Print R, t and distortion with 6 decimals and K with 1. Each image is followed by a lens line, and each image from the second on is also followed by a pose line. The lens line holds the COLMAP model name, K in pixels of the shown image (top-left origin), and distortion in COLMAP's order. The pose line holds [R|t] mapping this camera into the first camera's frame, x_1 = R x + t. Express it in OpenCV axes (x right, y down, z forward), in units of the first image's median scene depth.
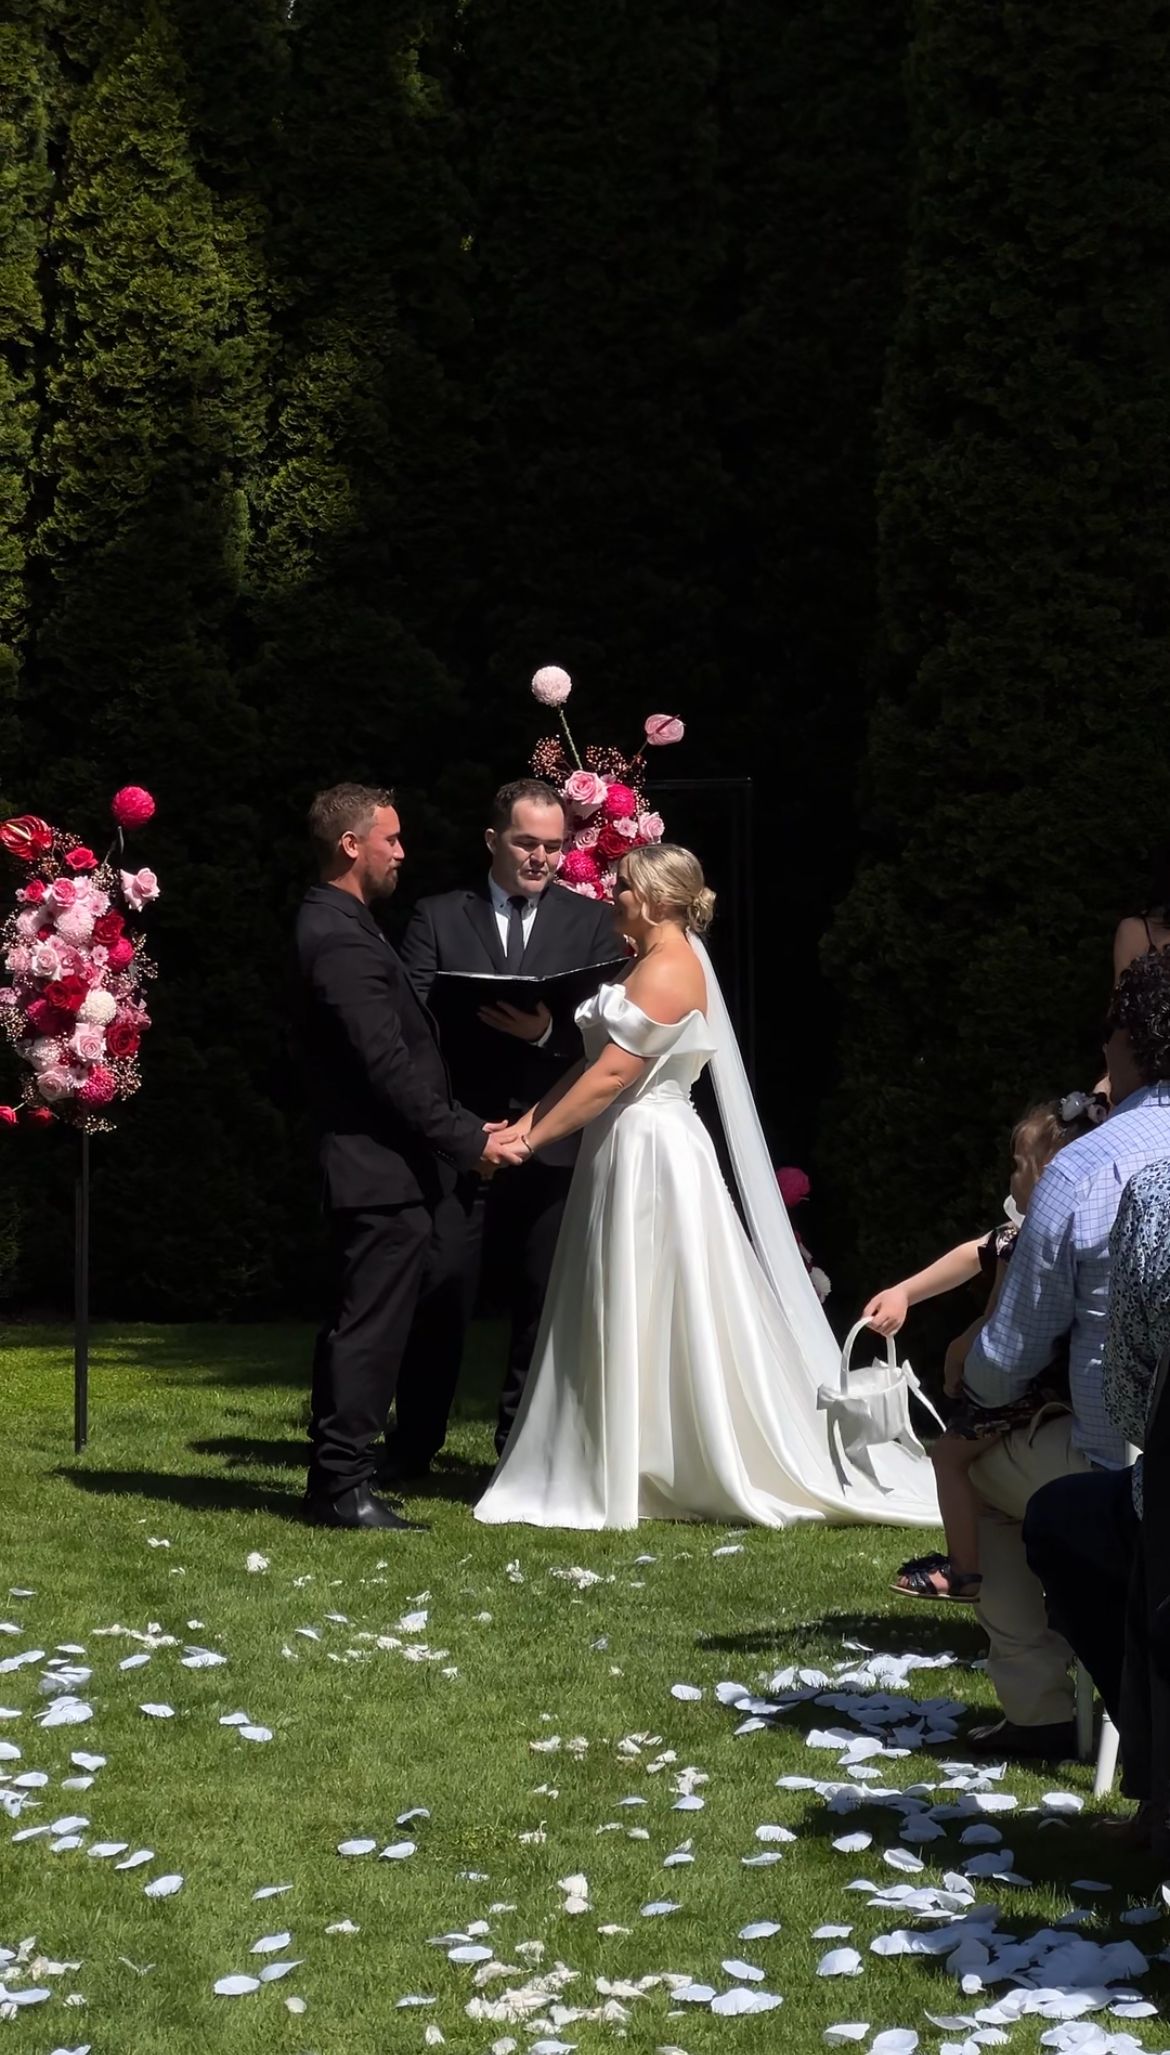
lens RADIAL K [[3278.4, 0, 583.6], [0, 3278.4, 1026.5], [0, 0, 1]] dist [-0.067086, 0.000000]
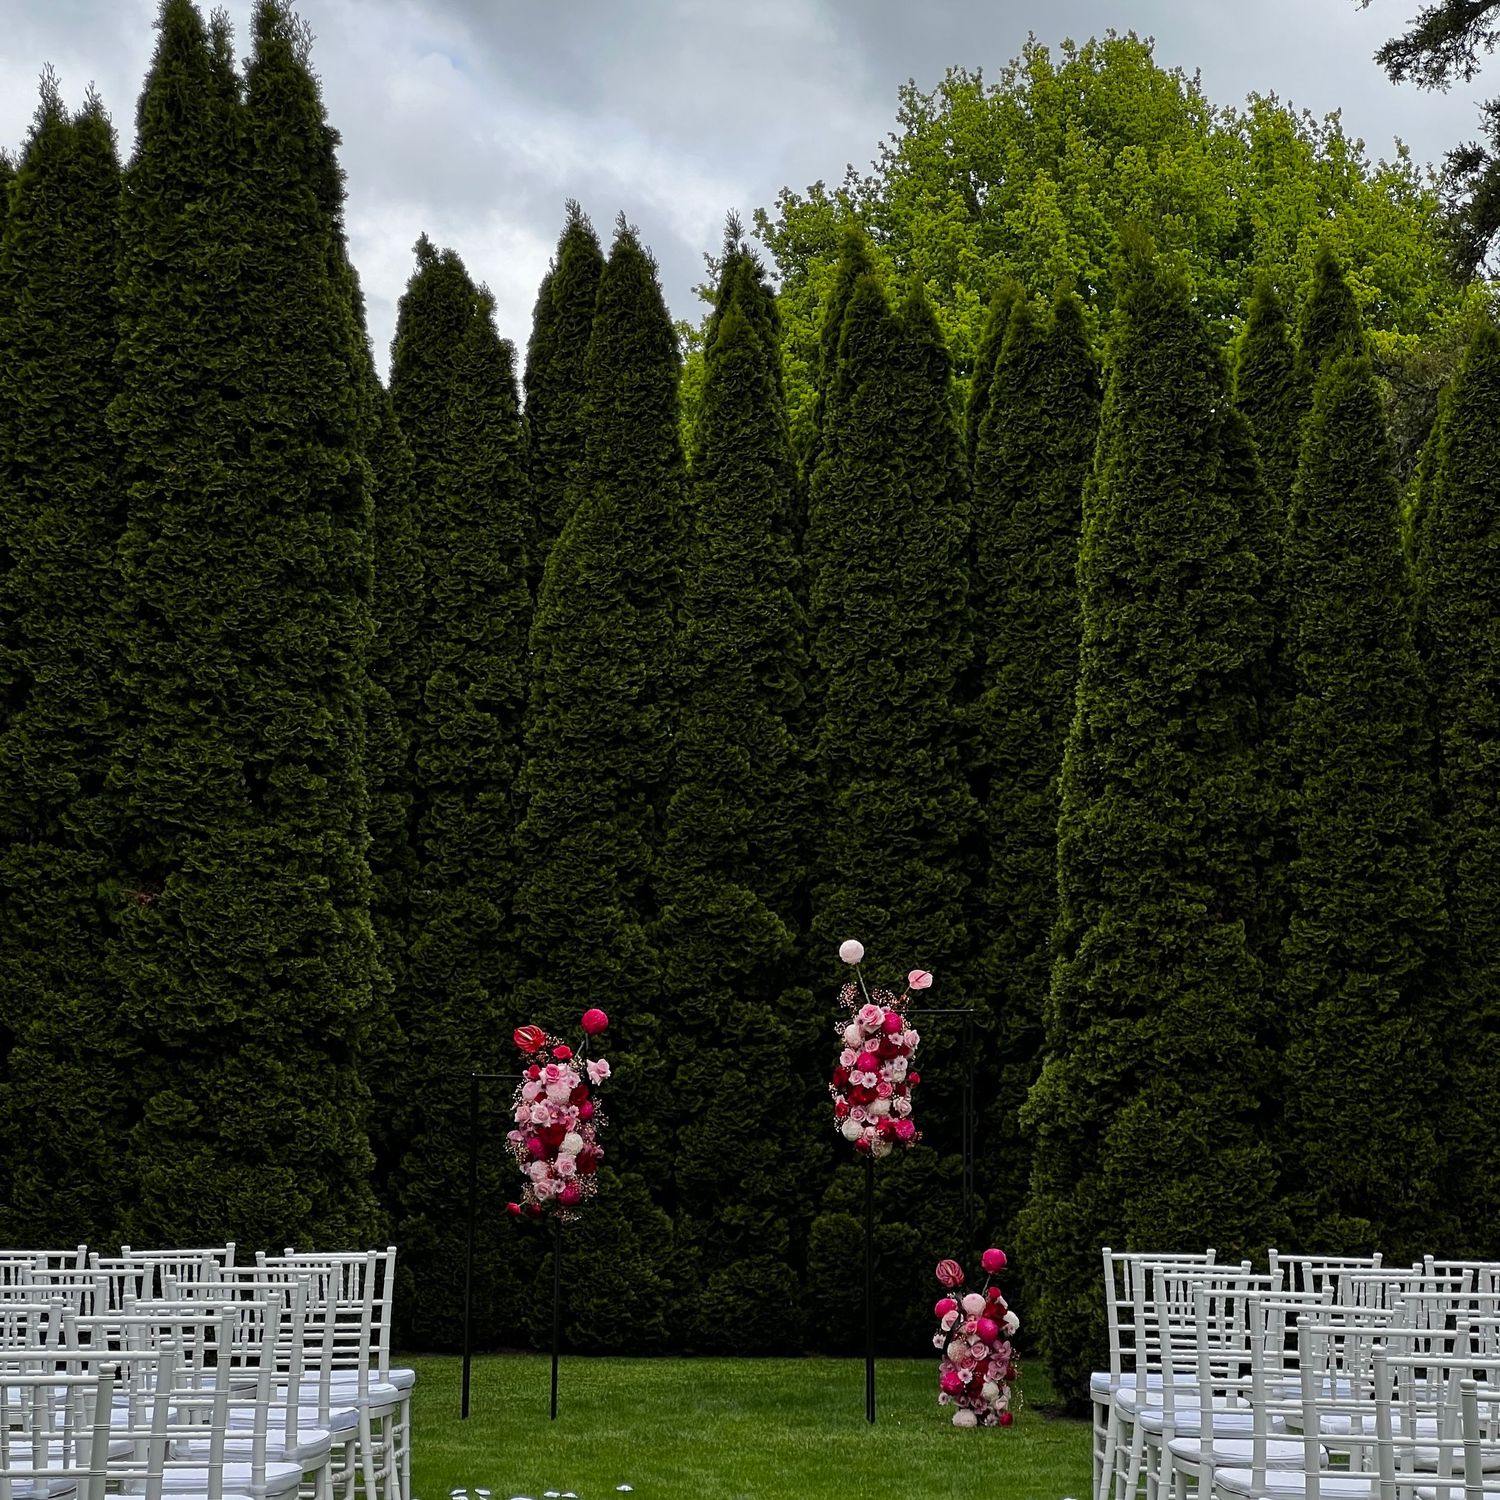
lens RADIAL K [[4380.5, 0, 747.6], [0, 4380.5, 750.5], [0, 0, 1]] dist [-0.135185, 0.000000]
pose [[0.999113, 0.012696, -0.040154, 0.023642], [-0.016902, 0.994199, -0.106217, 0.028366], [0.038573, 0.106801, 0.993532, -1.137794]]
